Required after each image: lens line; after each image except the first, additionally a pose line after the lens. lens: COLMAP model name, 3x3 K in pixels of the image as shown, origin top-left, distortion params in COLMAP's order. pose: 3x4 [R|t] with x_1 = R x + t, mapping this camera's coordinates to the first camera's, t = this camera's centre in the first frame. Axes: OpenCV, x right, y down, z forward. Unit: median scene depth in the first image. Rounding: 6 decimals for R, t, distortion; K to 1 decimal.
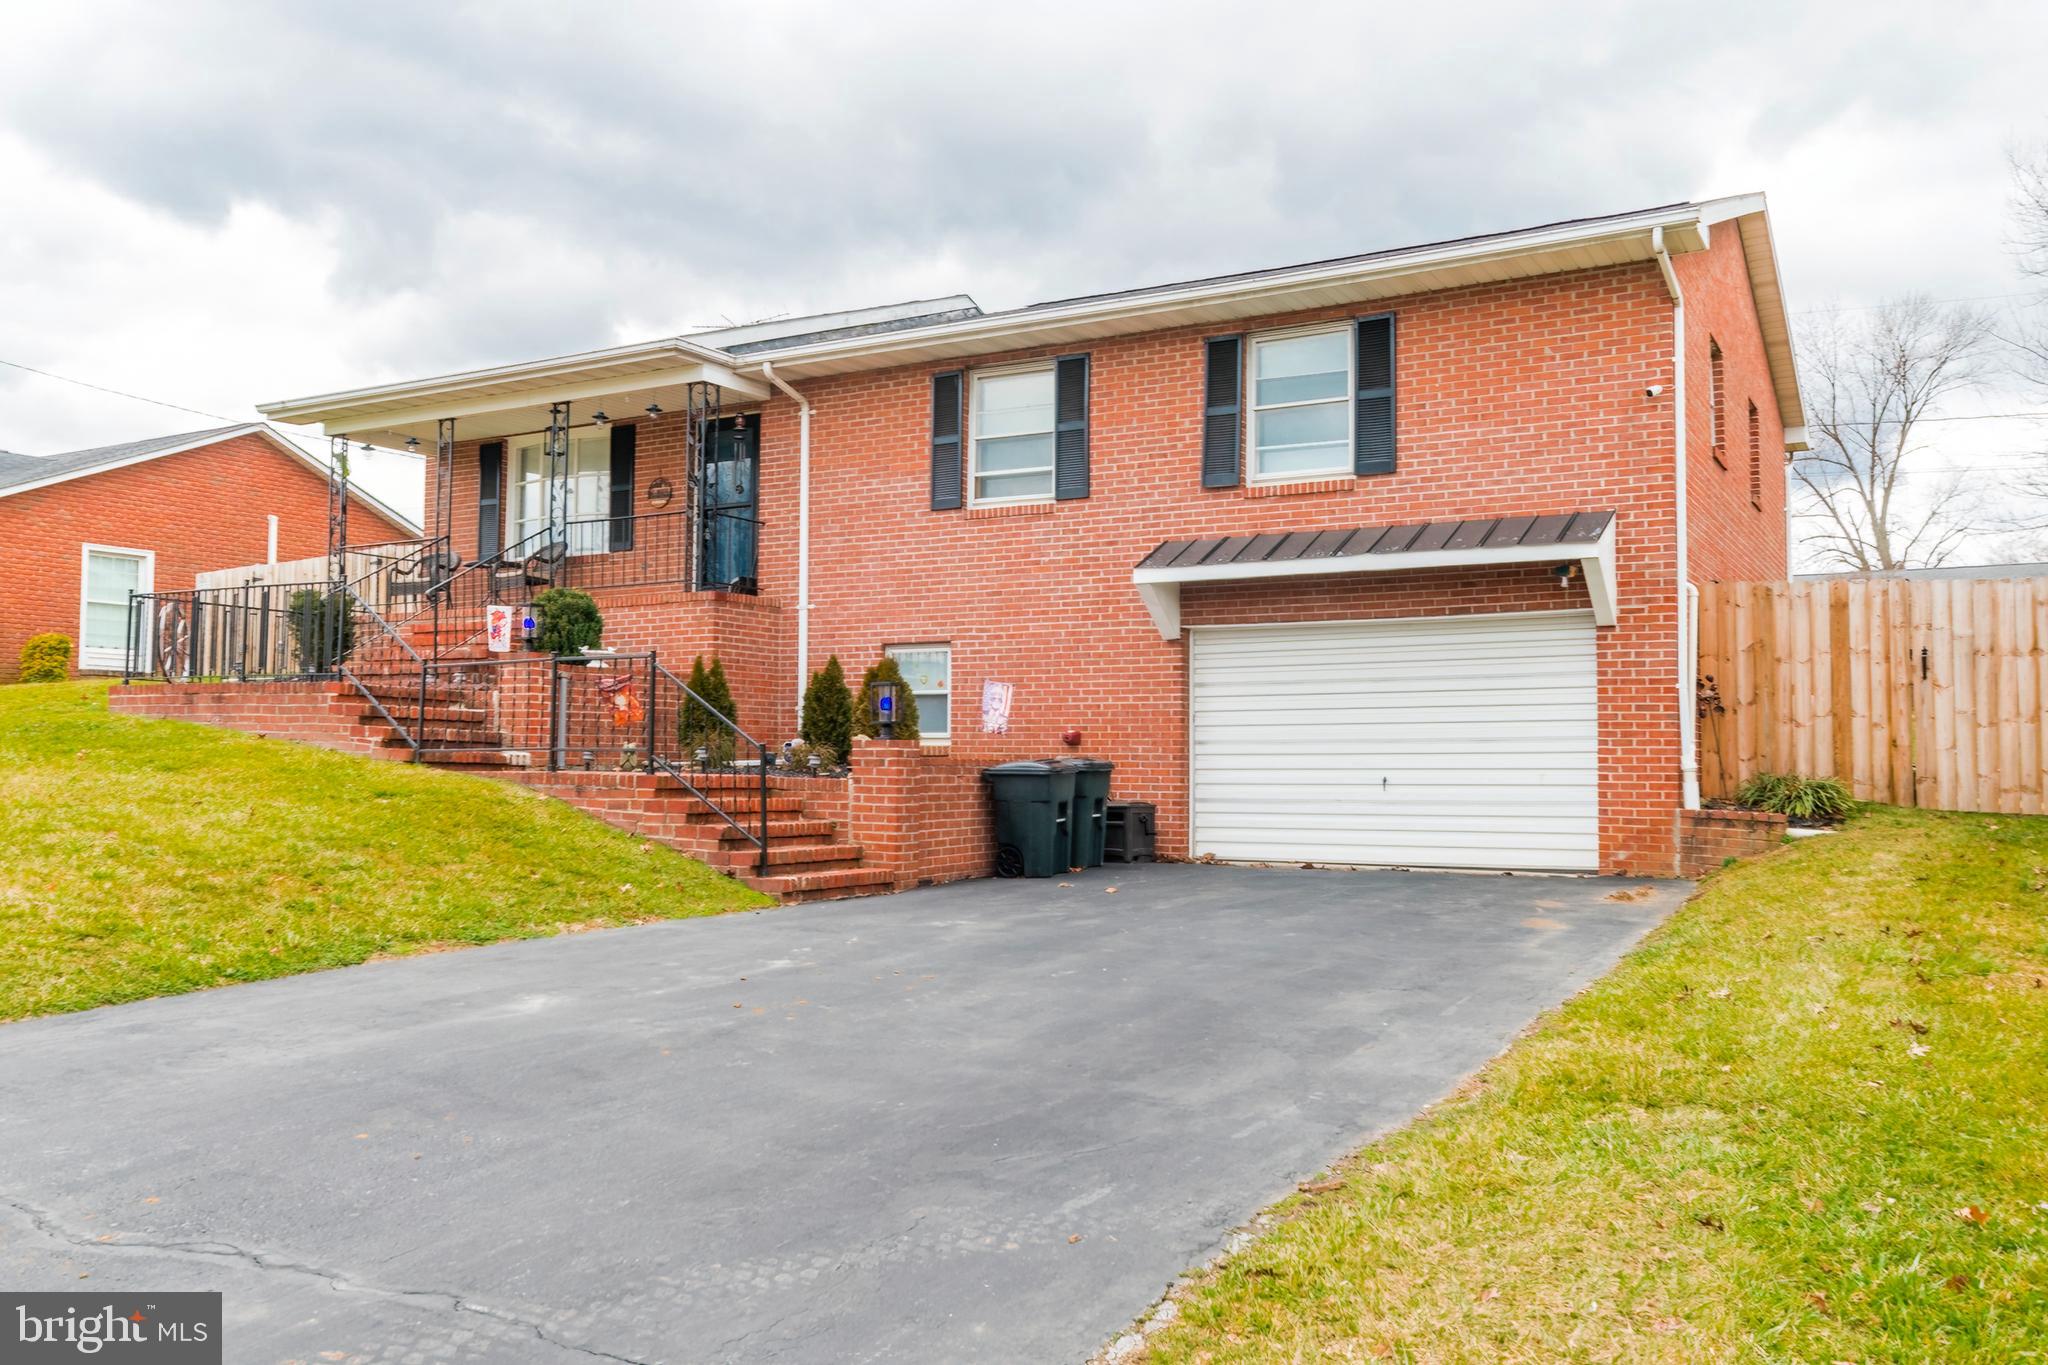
lens RADIAL K [[1649.3, 0, 1021.1], [0, 1649.3, 696.2], [0, 0, 1]] dist [0.006099, -0.013960]
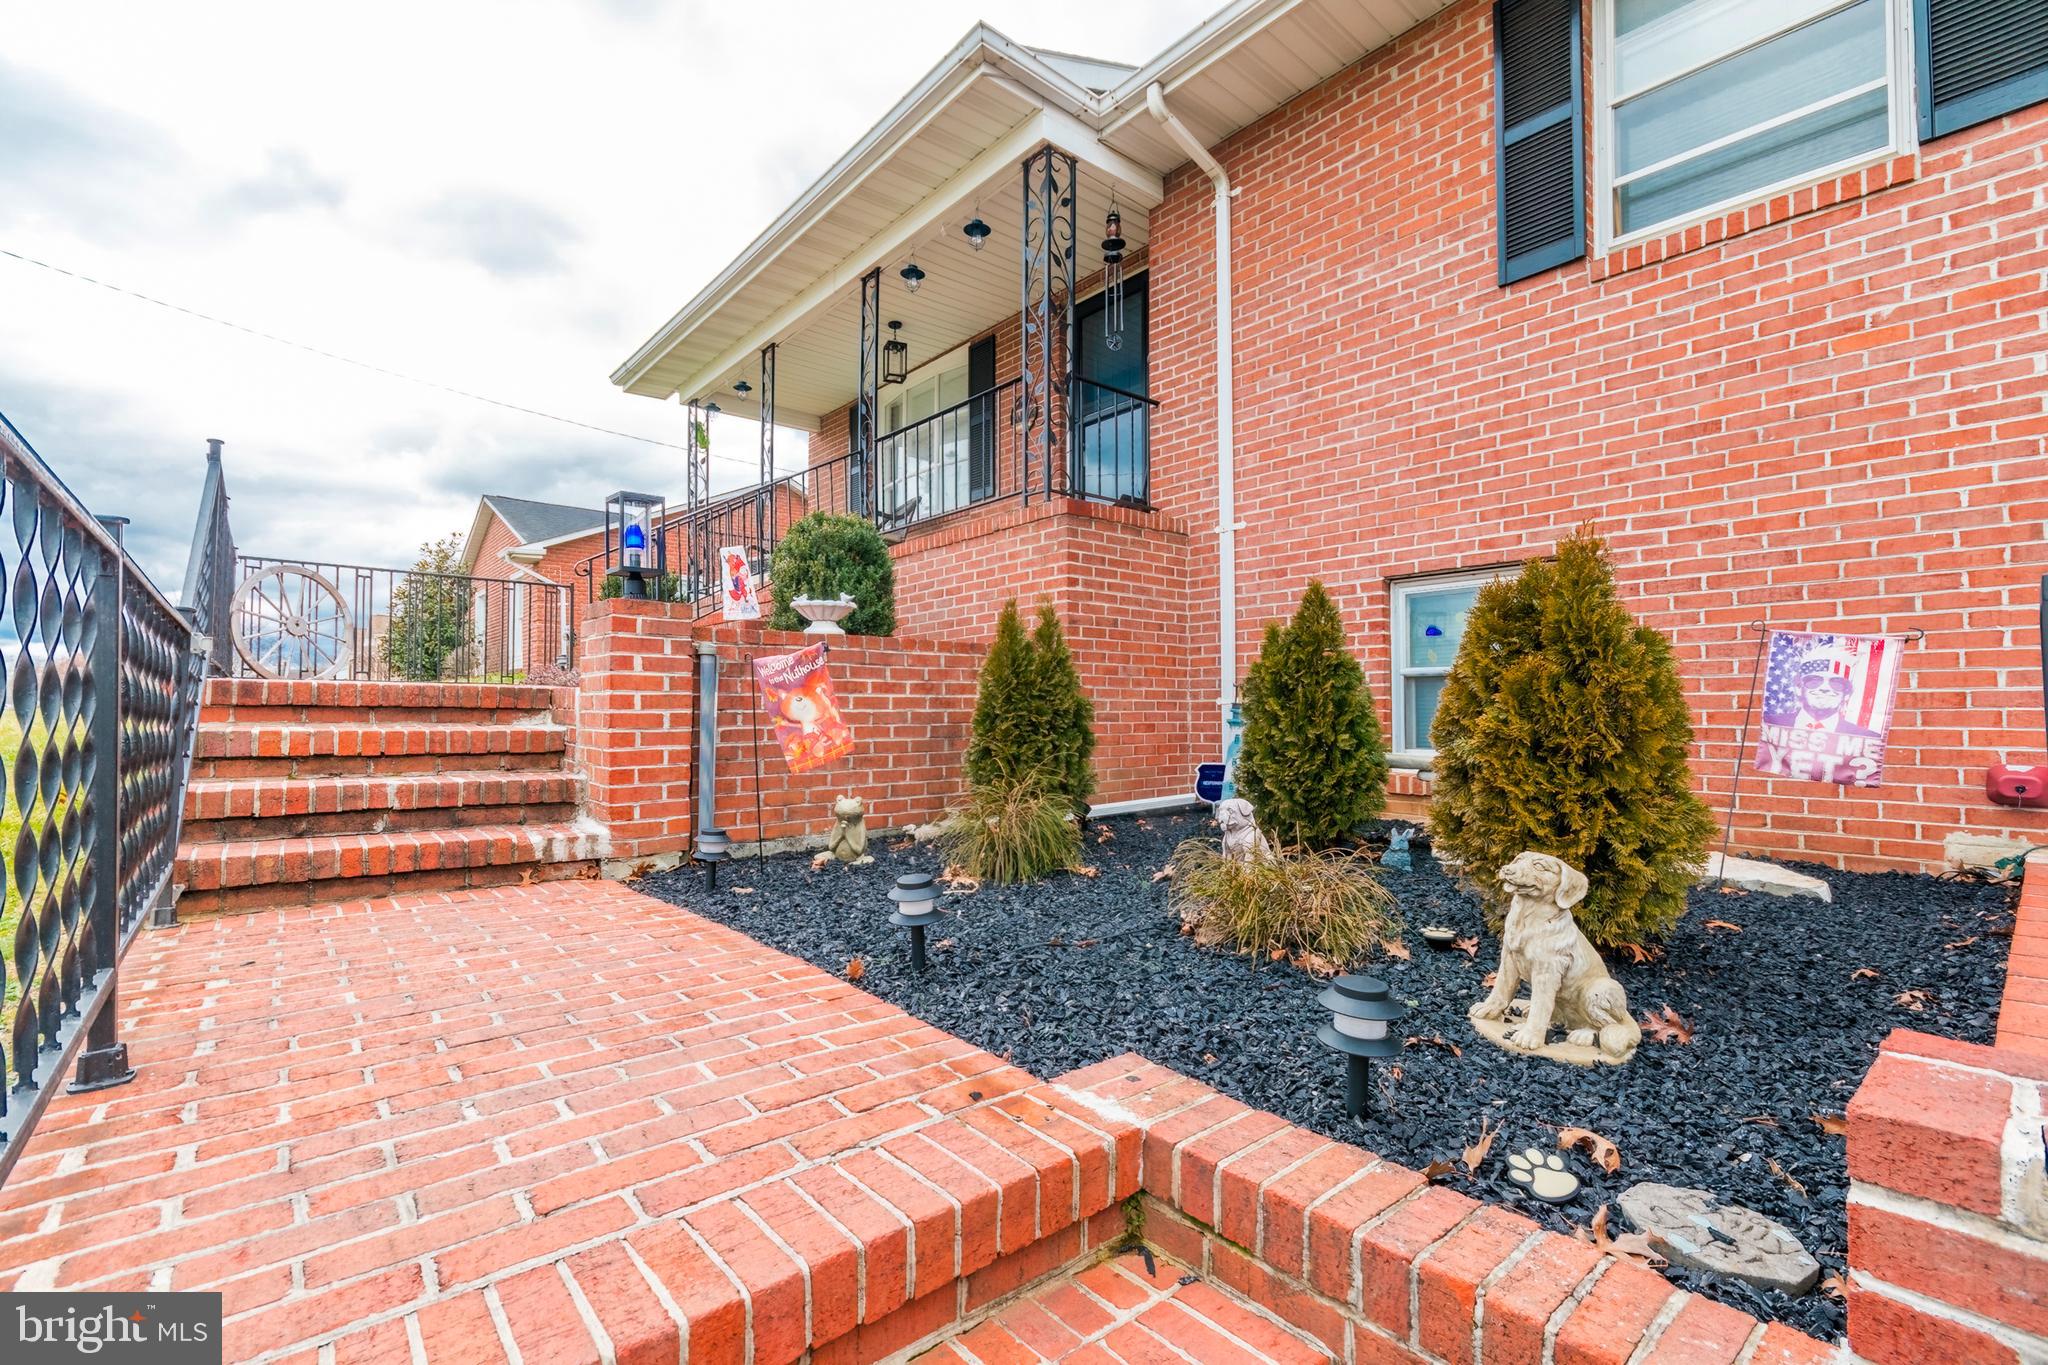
lens RADIAL K [[909.3, 0, 1005.8], [0, 909.3, 684.9], [0, 0, 1]] dist [0.004610, -0.000990]
pose [[0.938582, -0.019599, -0.344499, -0.108185], [0.022486, 0.999738, 0.004388, -0.001996], [0.344322, -0.011865, 0.938777, 0.759279]]
